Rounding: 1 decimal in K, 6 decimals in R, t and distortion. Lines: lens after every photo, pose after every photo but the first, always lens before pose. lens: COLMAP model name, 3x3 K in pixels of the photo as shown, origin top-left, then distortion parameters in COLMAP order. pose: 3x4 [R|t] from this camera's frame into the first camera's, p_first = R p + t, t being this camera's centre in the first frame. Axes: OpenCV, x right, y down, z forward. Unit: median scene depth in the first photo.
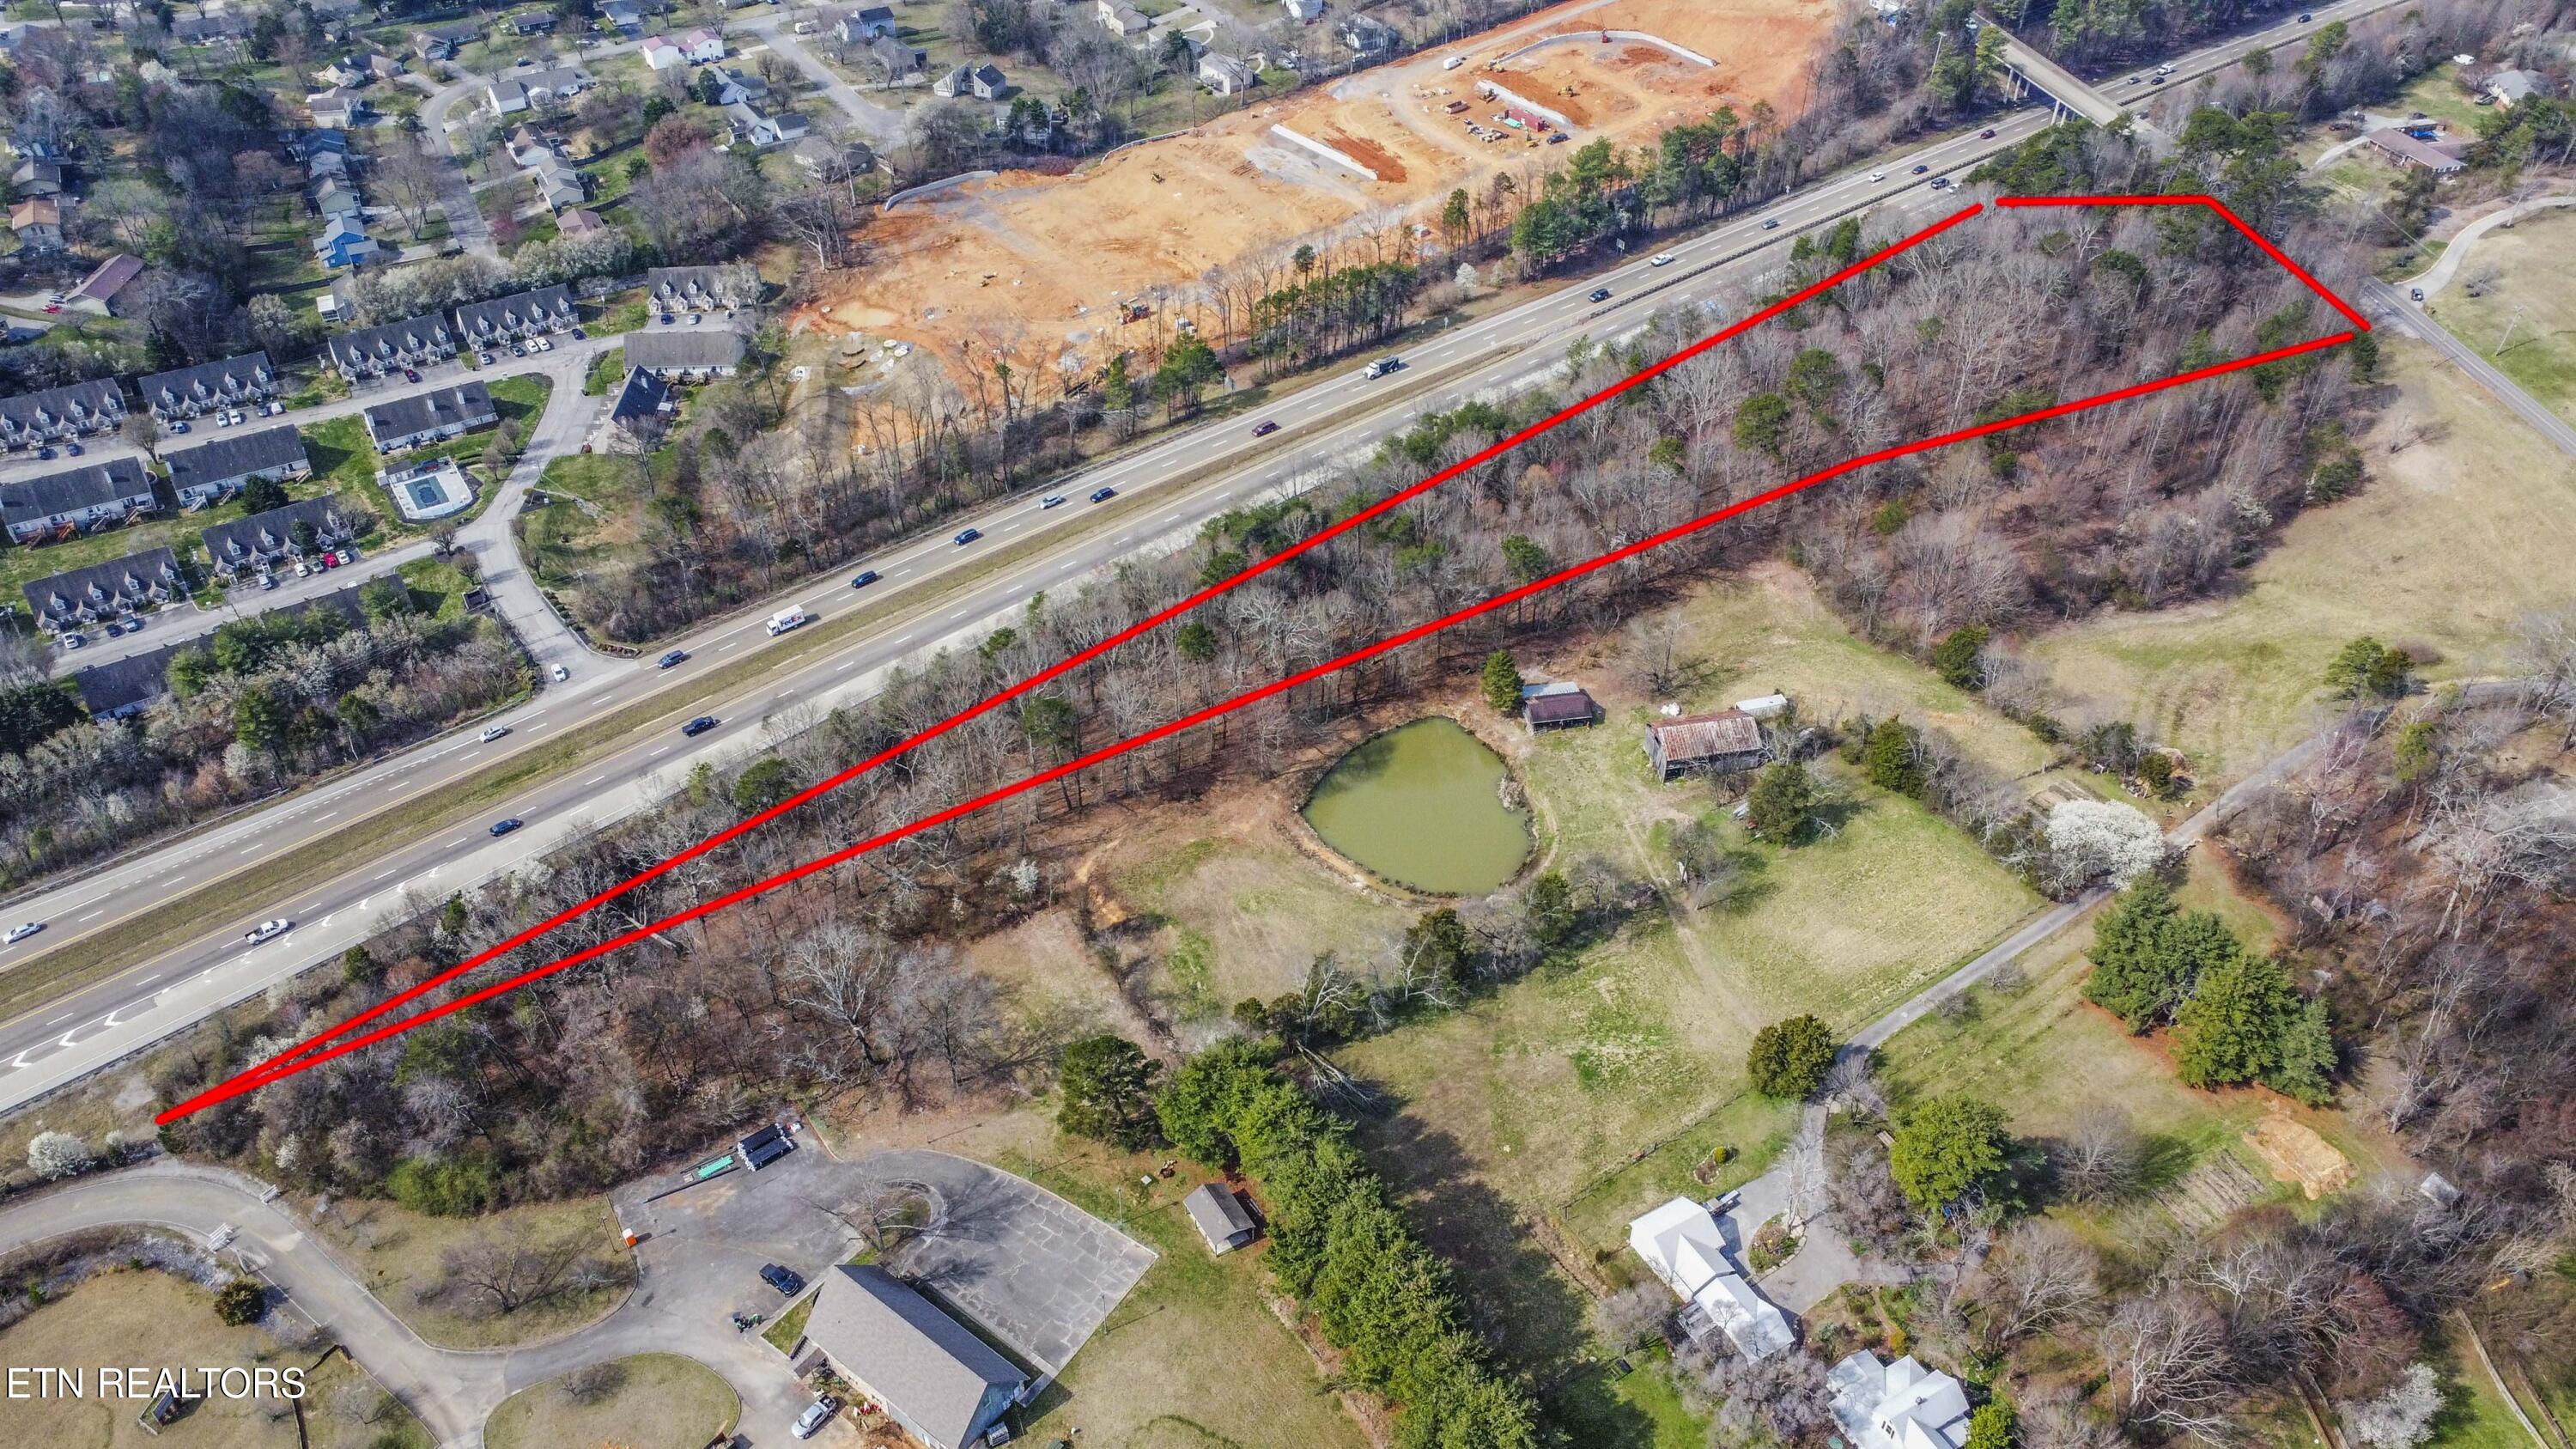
lens RADIAL K [[1912.3, 0, 1286.4], [0, 1912.3, 741.5], [0, 0, 1]] dist [-0.129247, 0.190423]
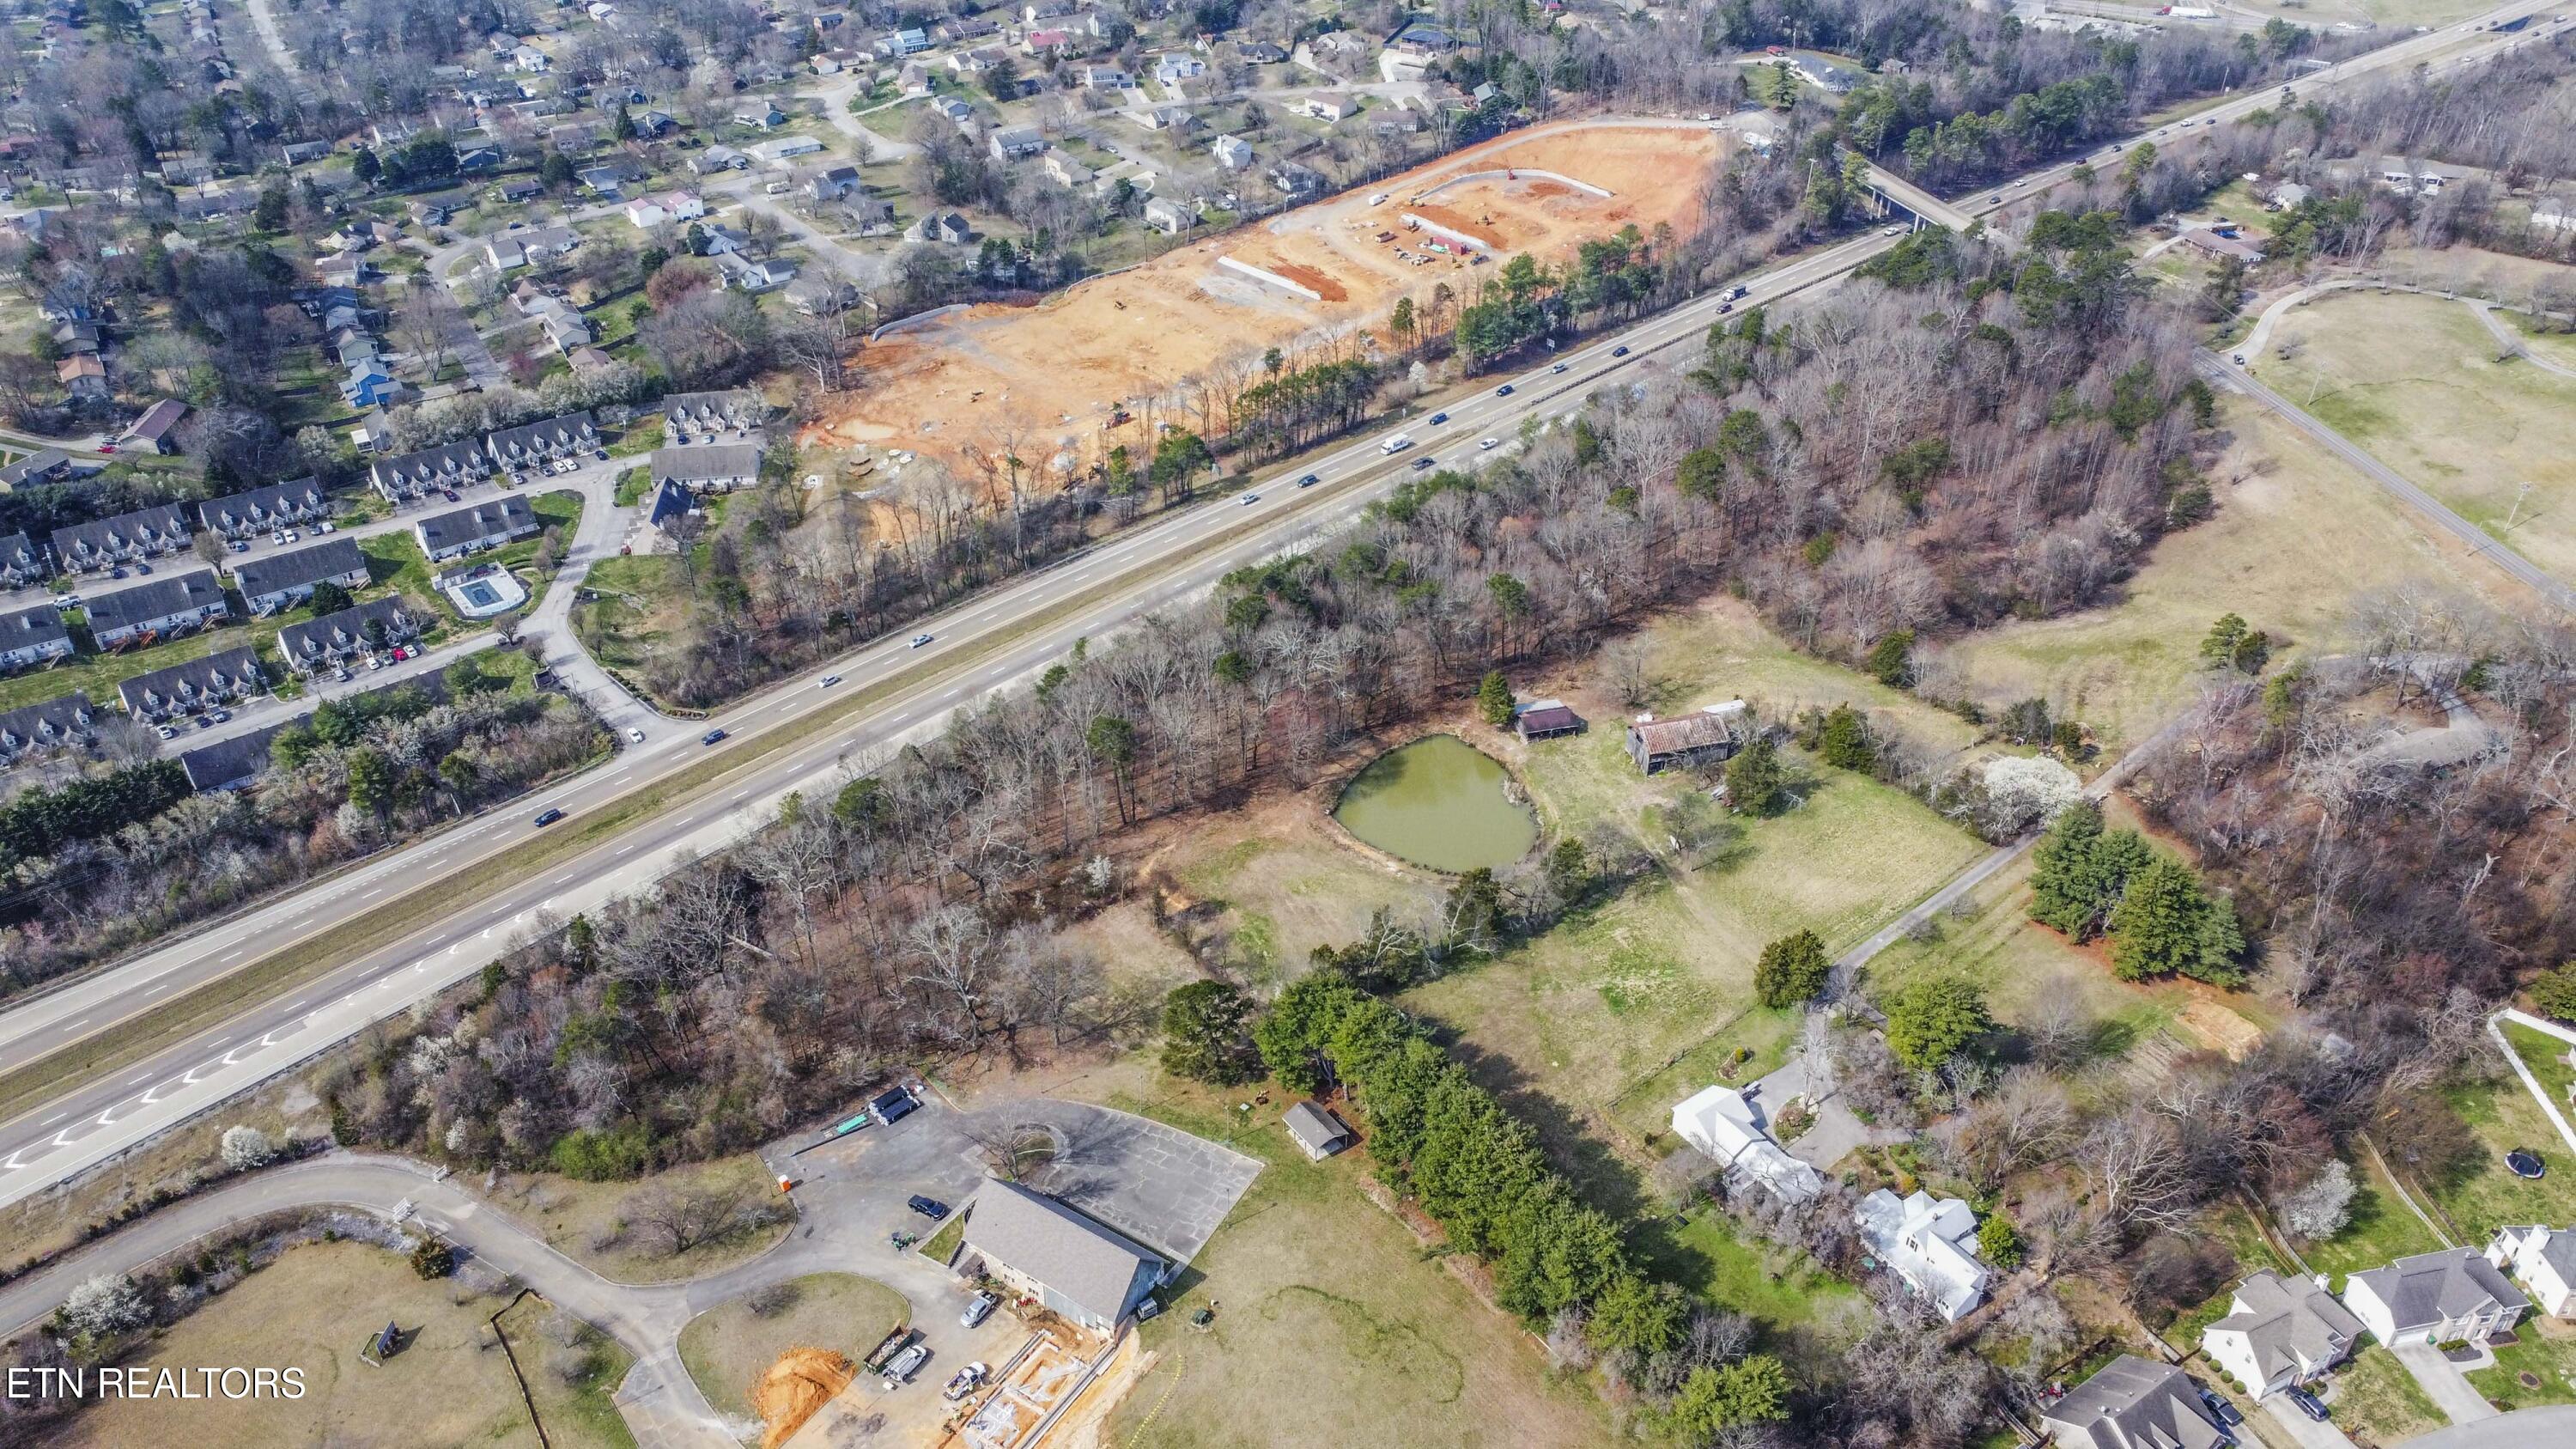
lens RADIAL K [[1912.3, 0, 1287.0], [0, 1912.3, 731.9], [0, 0, 1]] dist [-0.129247, 0.190423]
pose [[0.996994, -0.044429, 0.063474, -0.074069], [0.050343, 0.994220, -0.094831, 0.078815], [-0.058894, 0.097741, 0.993468, -0.102139]]
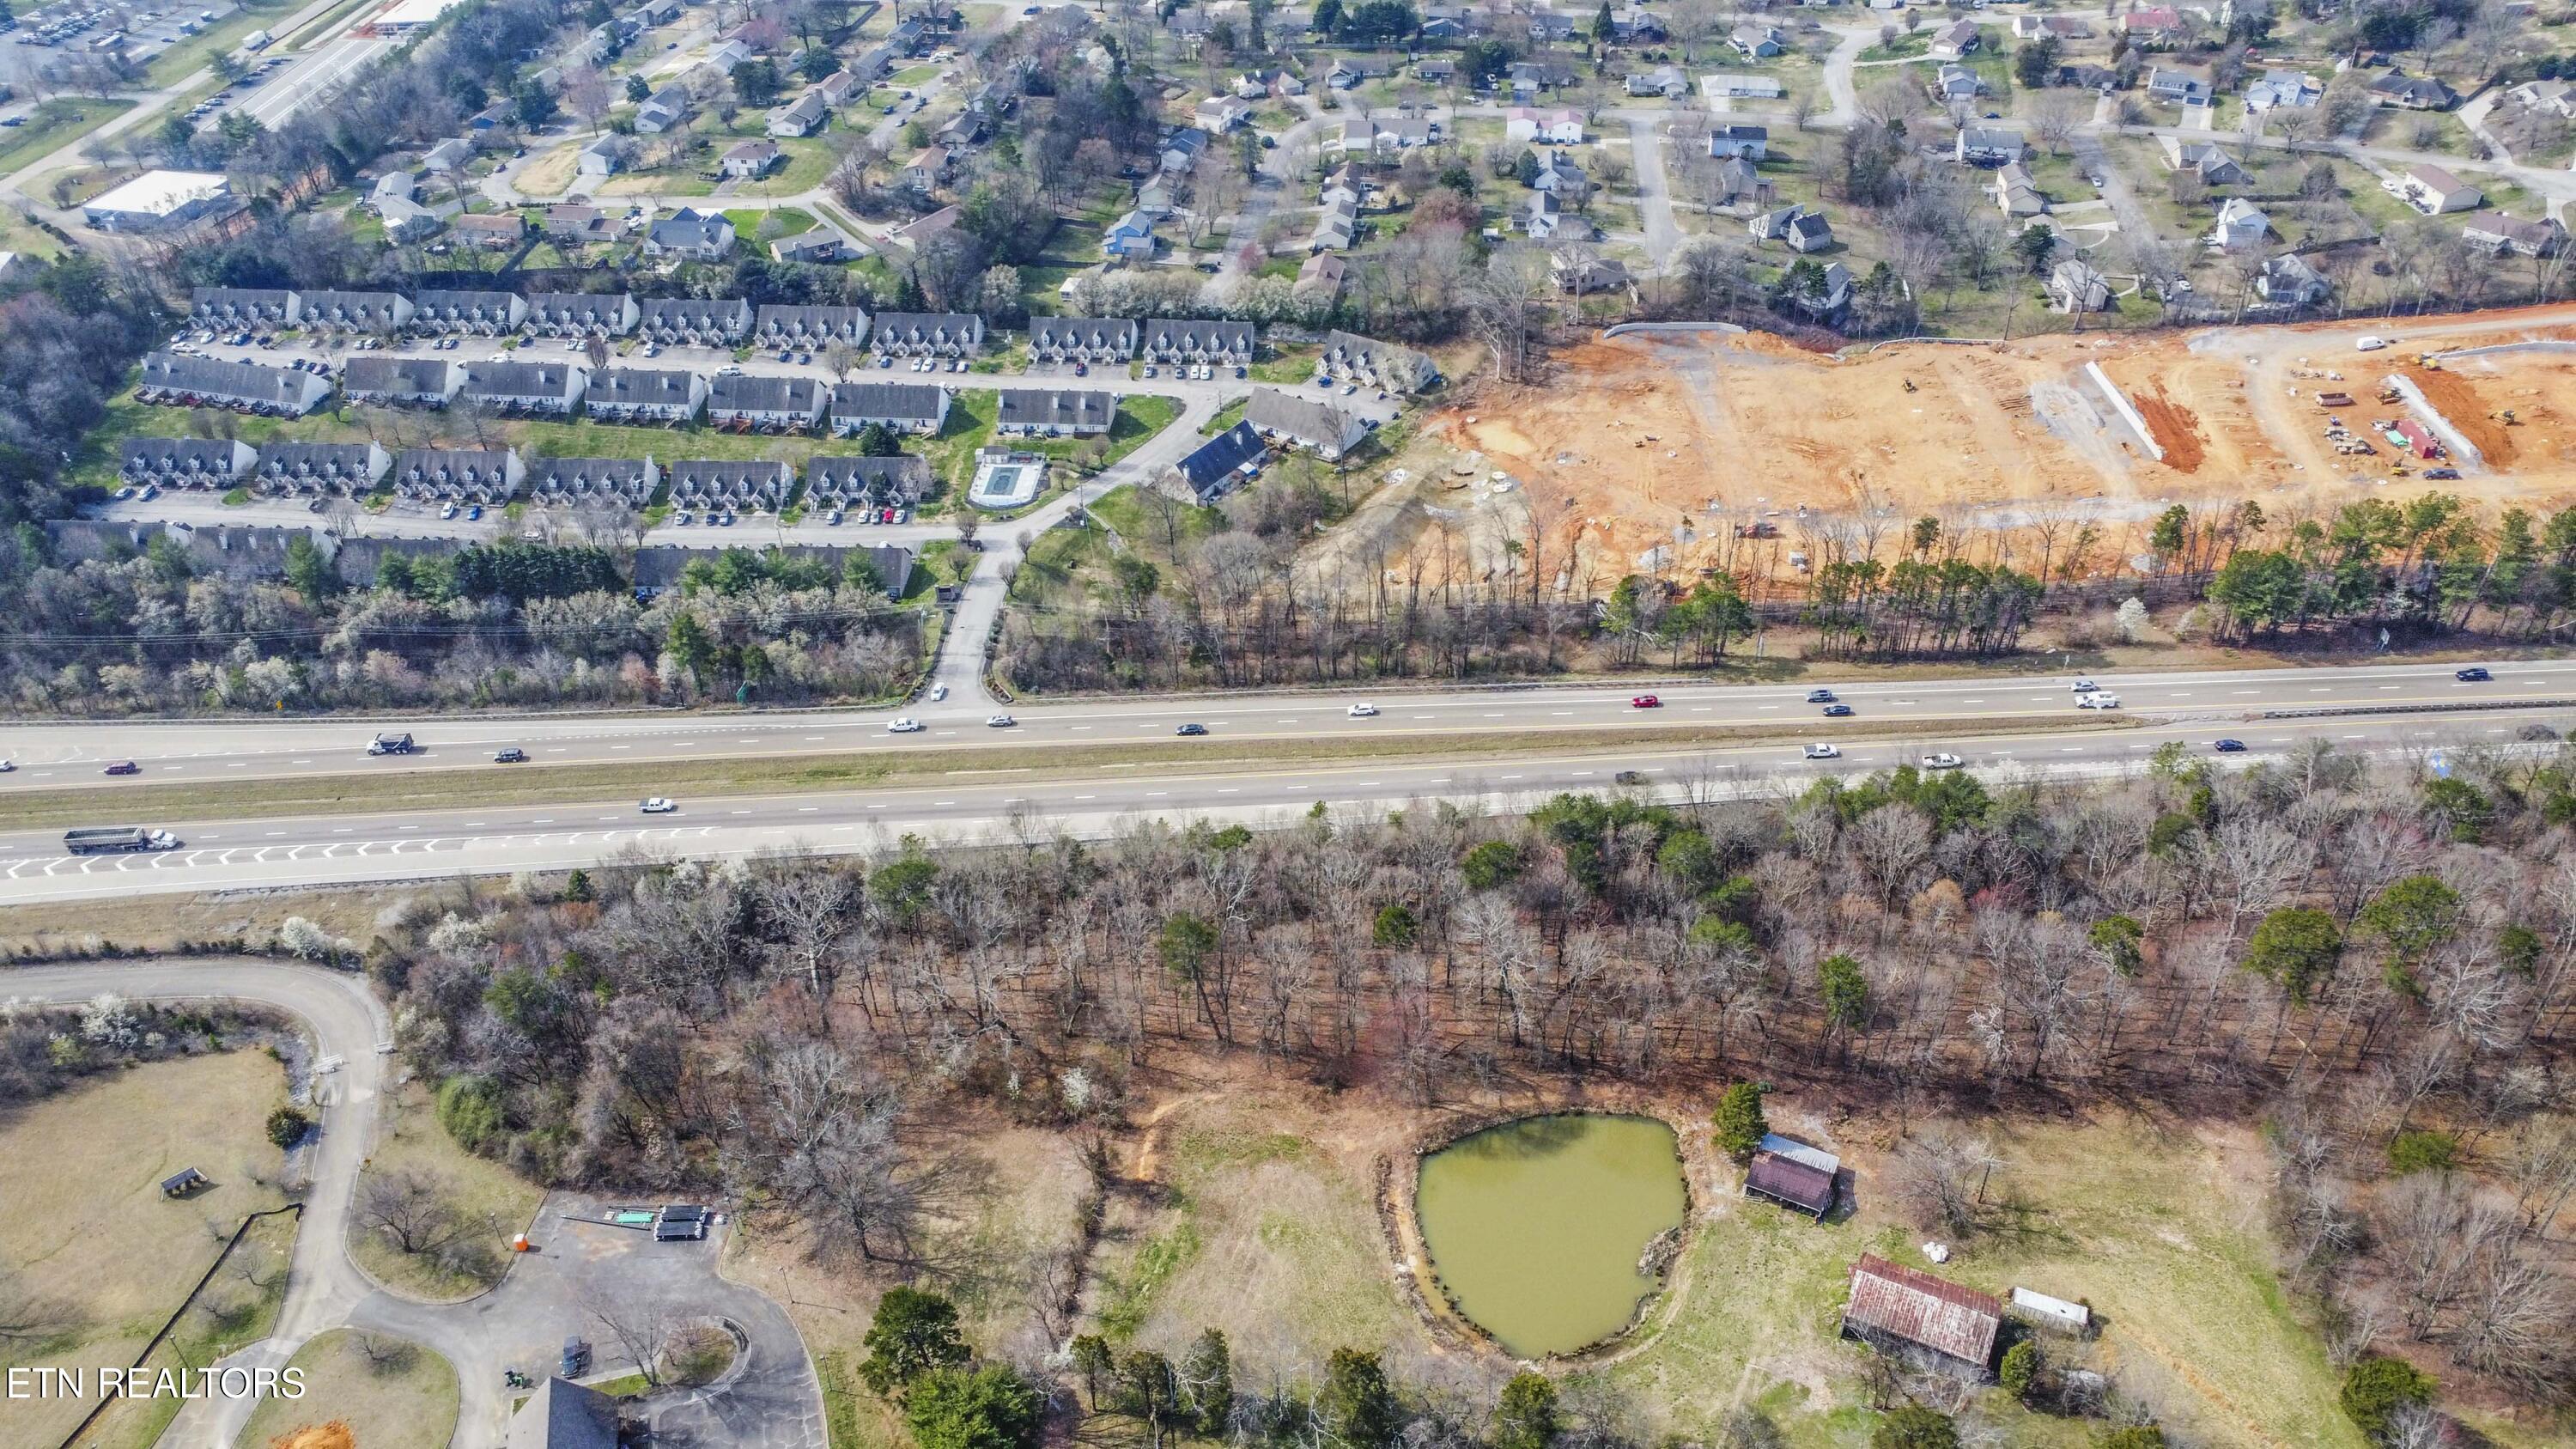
lens RADIAL K [[1912.3, 0, 1271.5], [0, 1912.3, 749.4], [0, 0, 1]] dist [-0.129247, 0.190423]
pose [[0.795401, 0.358671, -0.488562, 0.253788], [-0.368872, 0.926088, 0.079335, -0.145535], [0.480906, 0.117114, 0.868915, 0.179854]]
